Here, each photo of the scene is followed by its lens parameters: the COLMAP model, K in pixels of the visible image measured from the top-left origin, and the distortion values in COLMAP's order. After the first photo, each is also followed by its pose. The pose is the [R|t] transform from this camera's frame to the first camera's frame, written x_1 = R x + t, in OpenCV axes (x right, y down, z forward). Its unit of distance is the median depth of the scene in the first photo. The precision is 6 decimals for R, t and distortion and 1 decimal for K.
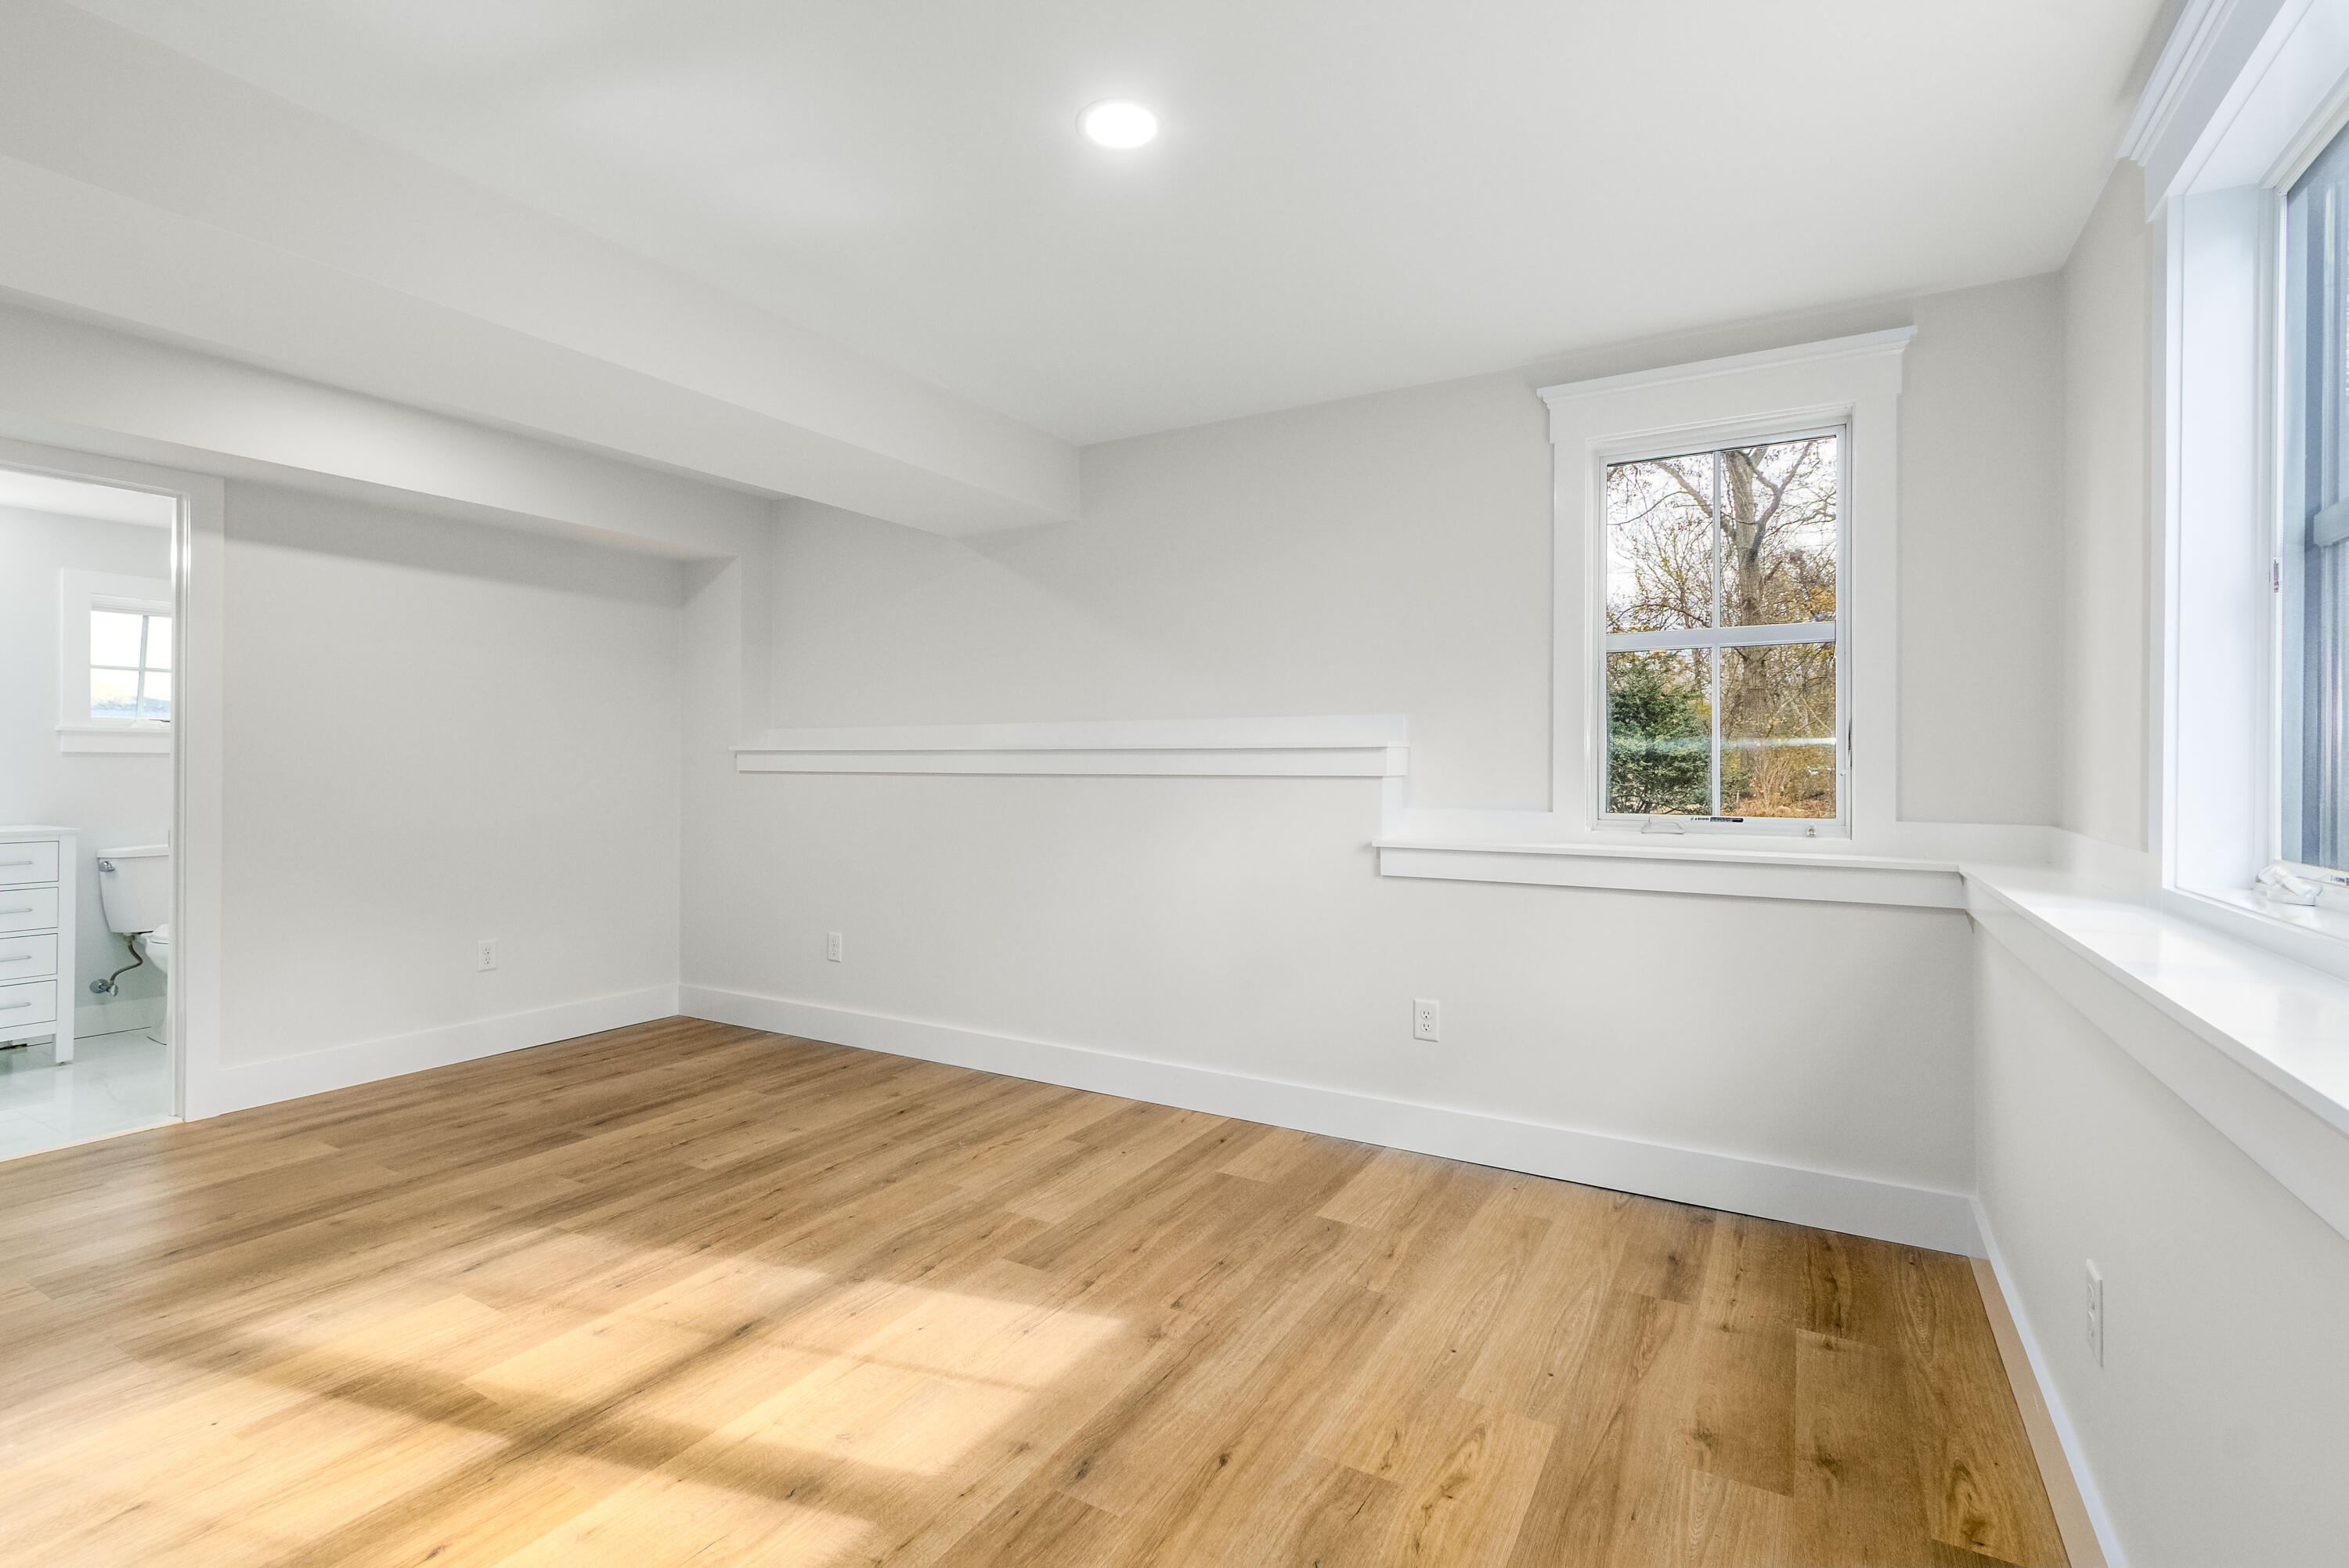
lens RADIAL K [[1109.4, 0, 1173.4], [0, 1109.4, 773.1], [0, 0, 1]] dist [0.003428, -0.001844]
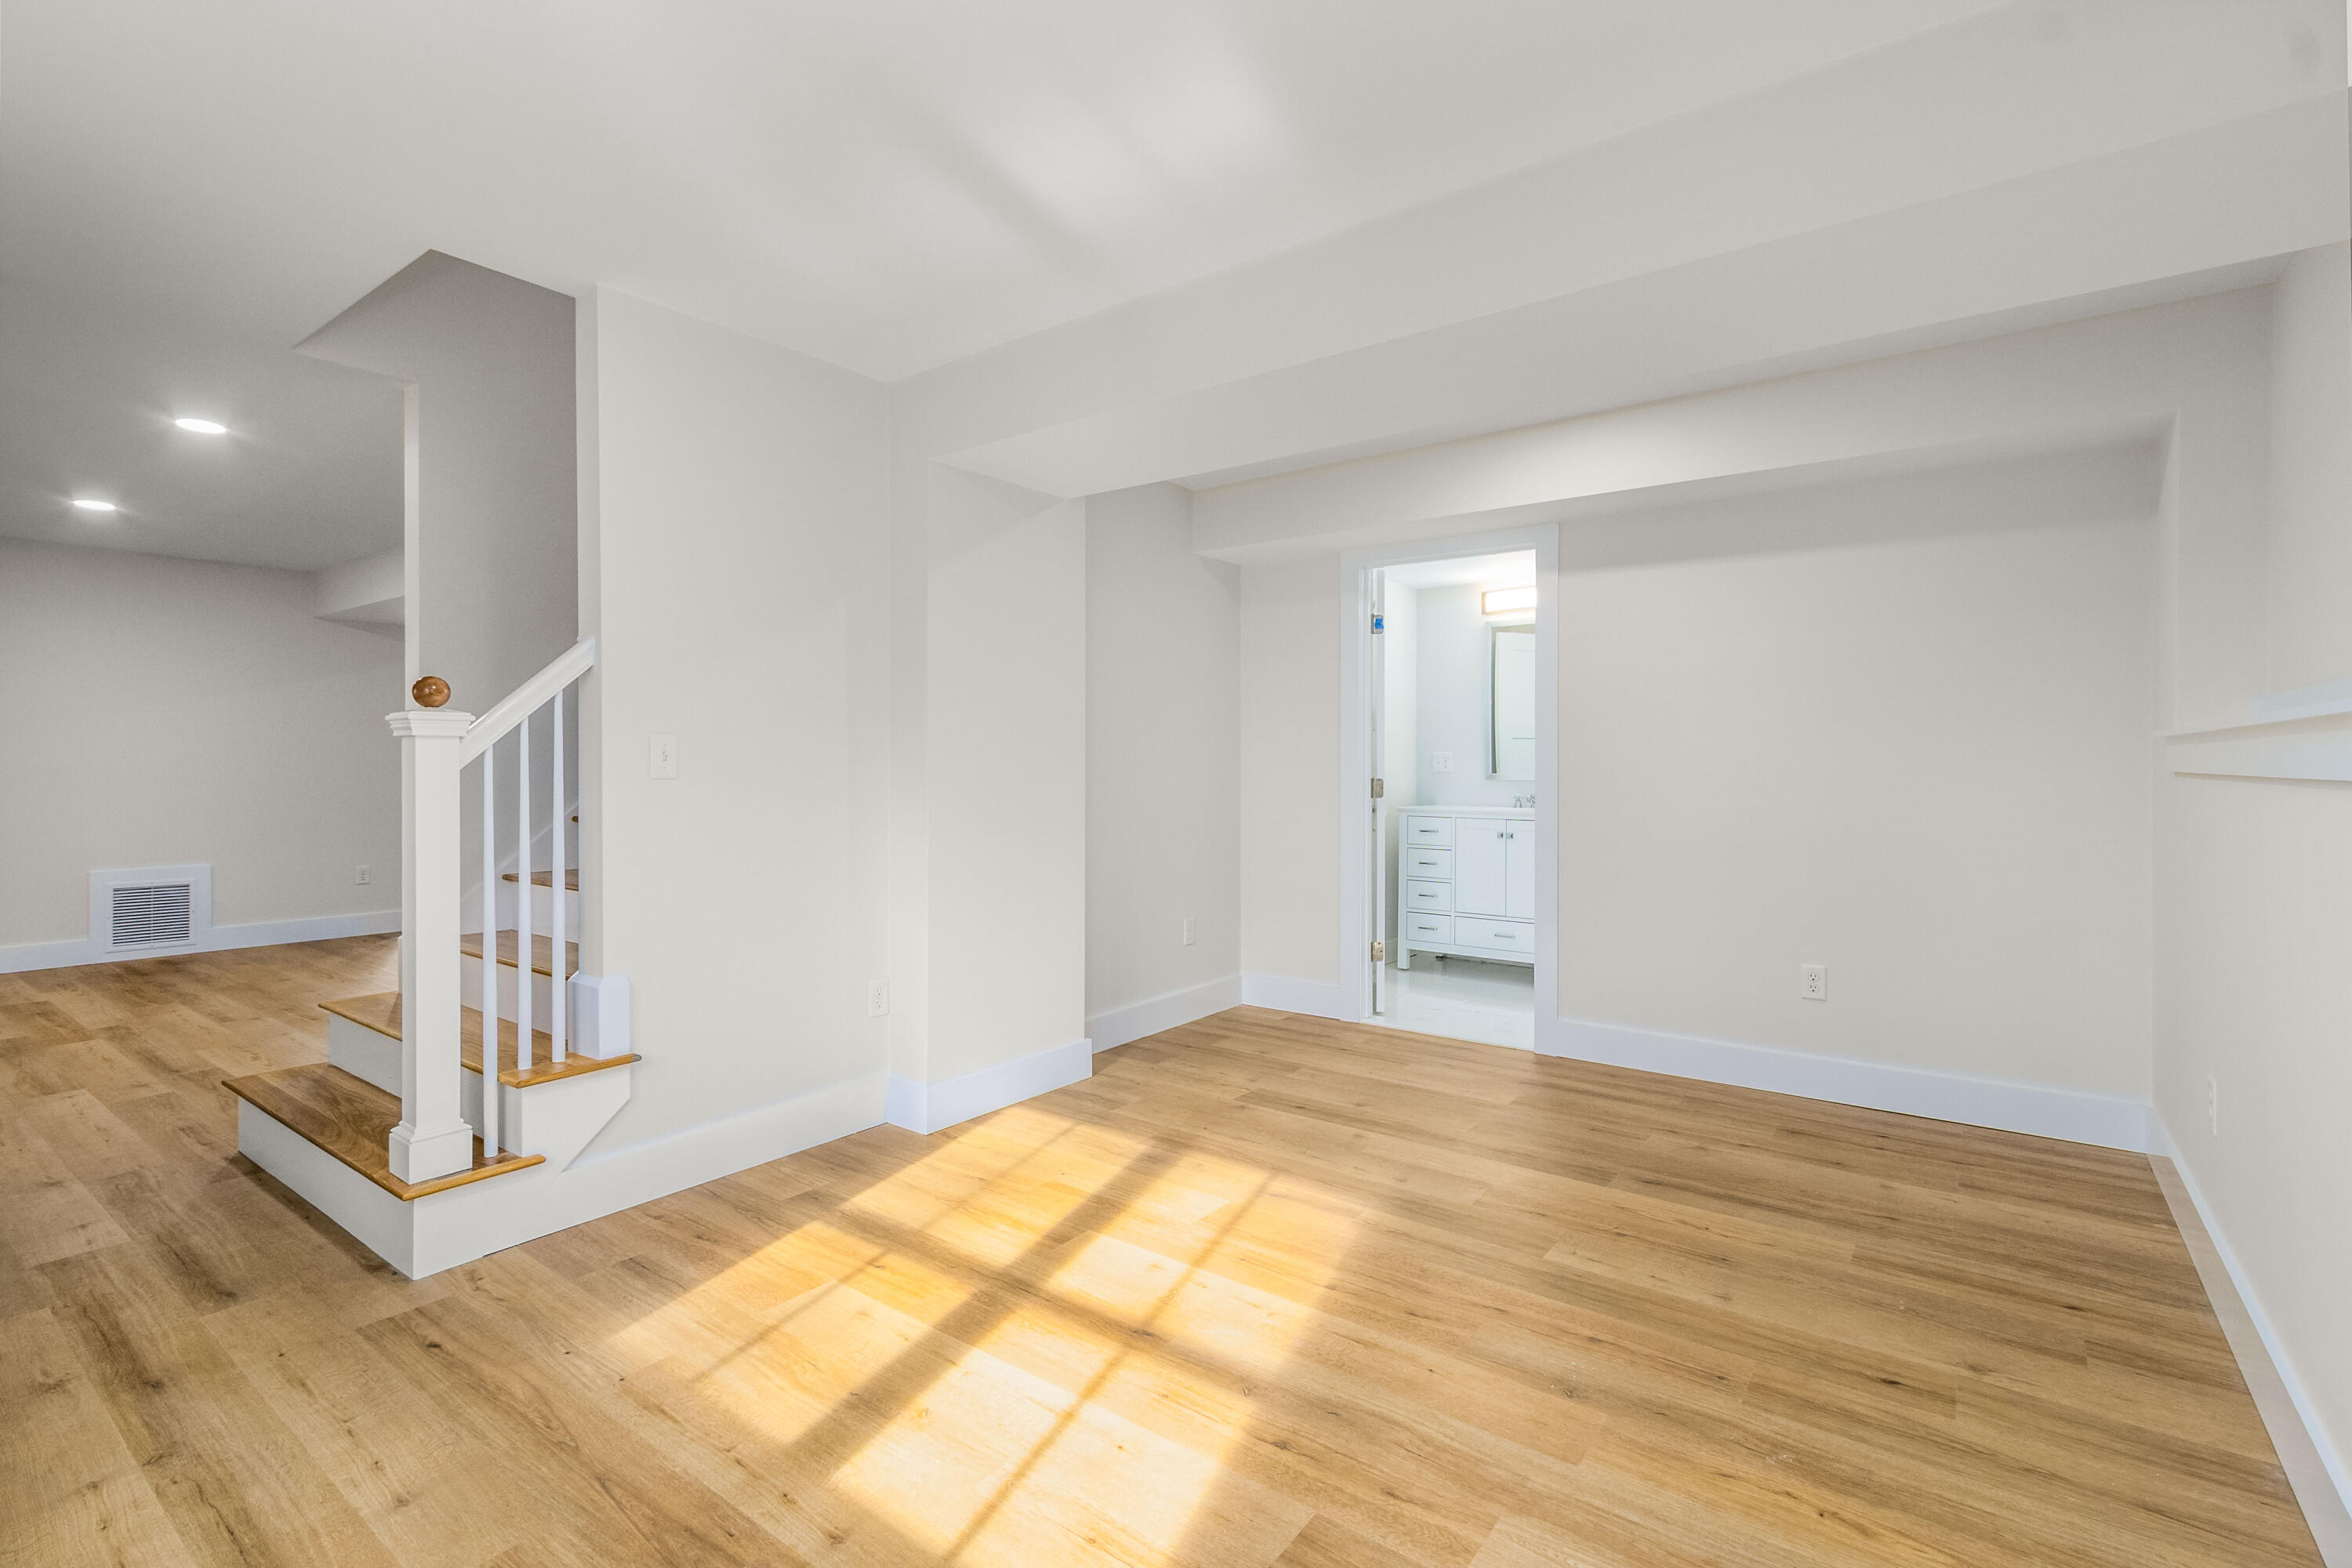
lens RADIAL K [[1111.0, 0, 1176.5], [0, 1111.0, 774.1], [0, 0, 1]] dist [0.003428, -0.001844]
pose [[-0.145599, 0.006685, -0.989321, 0.376089], [-0.008572, 0.999931, 0.008018, -0.001309], [0.989307, 0.009648, -0.145532, 0.759589]]
